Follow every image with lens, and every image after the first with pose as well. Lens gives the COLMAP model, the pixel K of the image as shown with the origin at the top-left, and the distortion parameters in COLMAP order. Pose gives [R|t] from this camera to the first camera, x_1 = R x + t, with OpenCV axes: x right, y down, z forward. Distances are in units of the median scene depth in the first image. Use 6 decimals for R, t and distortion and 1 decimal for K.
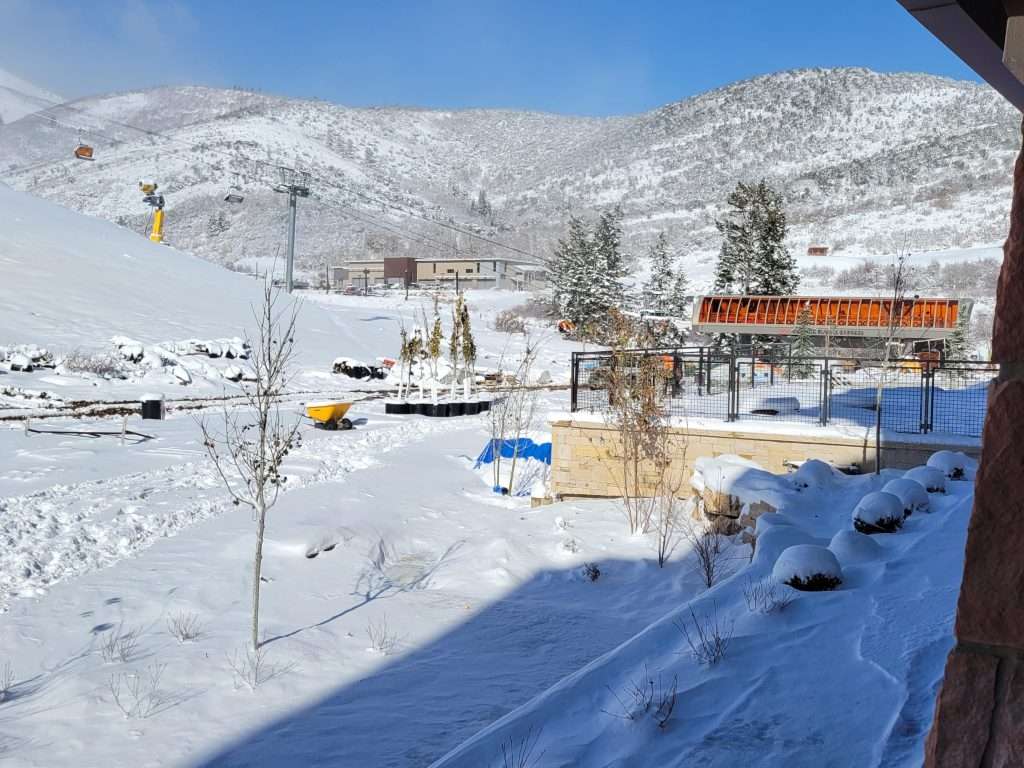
lens RADIAL K [[1100.6, 0, 506.2], [0, 1100.6, 384.1], [0, 0, 1]] dist [0.045252, 0.000000]
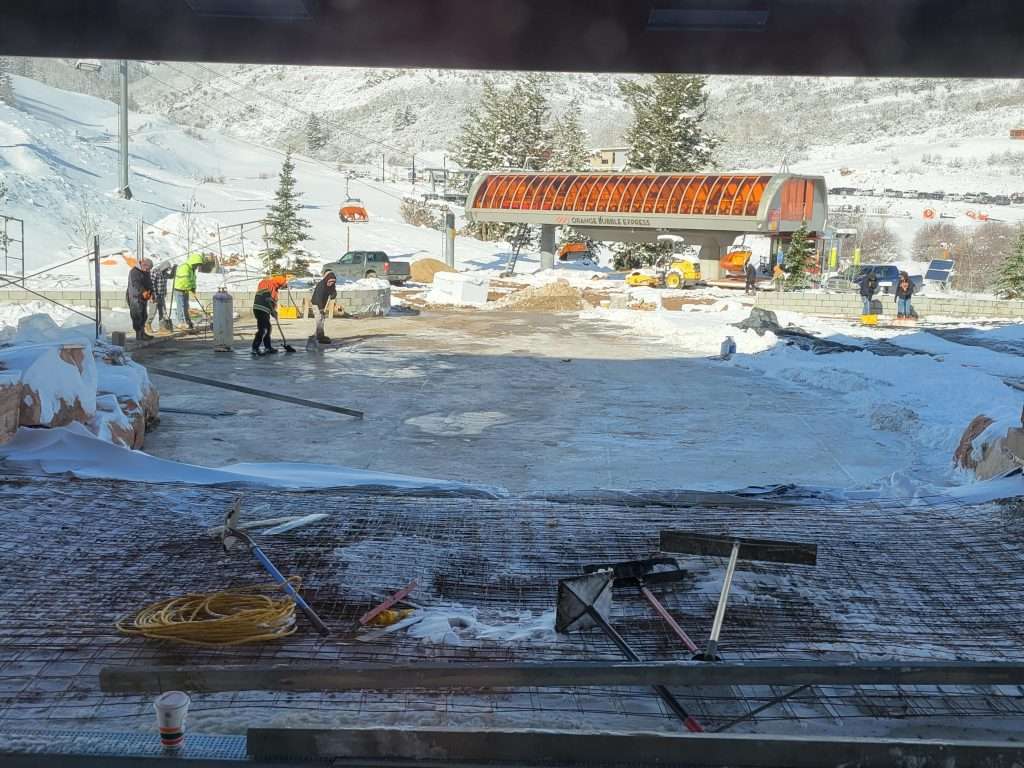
lens RADIAL K [[1100.6, 0, 516.4], [0, 1100.6, 378.3], [0, 0, 1]] dist [0.045252, 0.000000]
pose [[0.975044, 0.035869, -0.219095, 0.096041], [-0.016927, 0.996000, 0.087731, -0.001638], [0.221366, -0.081833, 0.971751, 0.064851]]
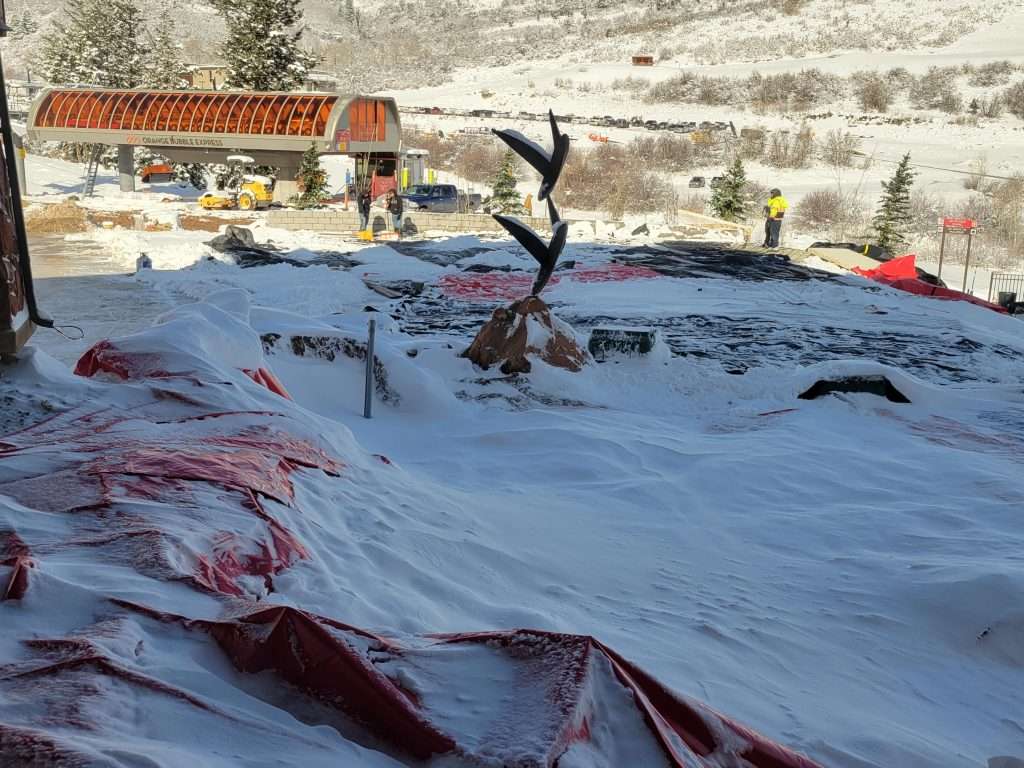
lens RADIAL K [[1100.6, 0, 508.2], [0, 1100.6, 388.9], [0, 0, 1]] dist [0.045252, 0.000000]
pose [[0.998020, -0.011869, 0.061764, 0.110723], [0.001689, 0.986737, 0.162315, -0.001331], [-0.062872, -0.161890, 0.984804, 0.062313]]
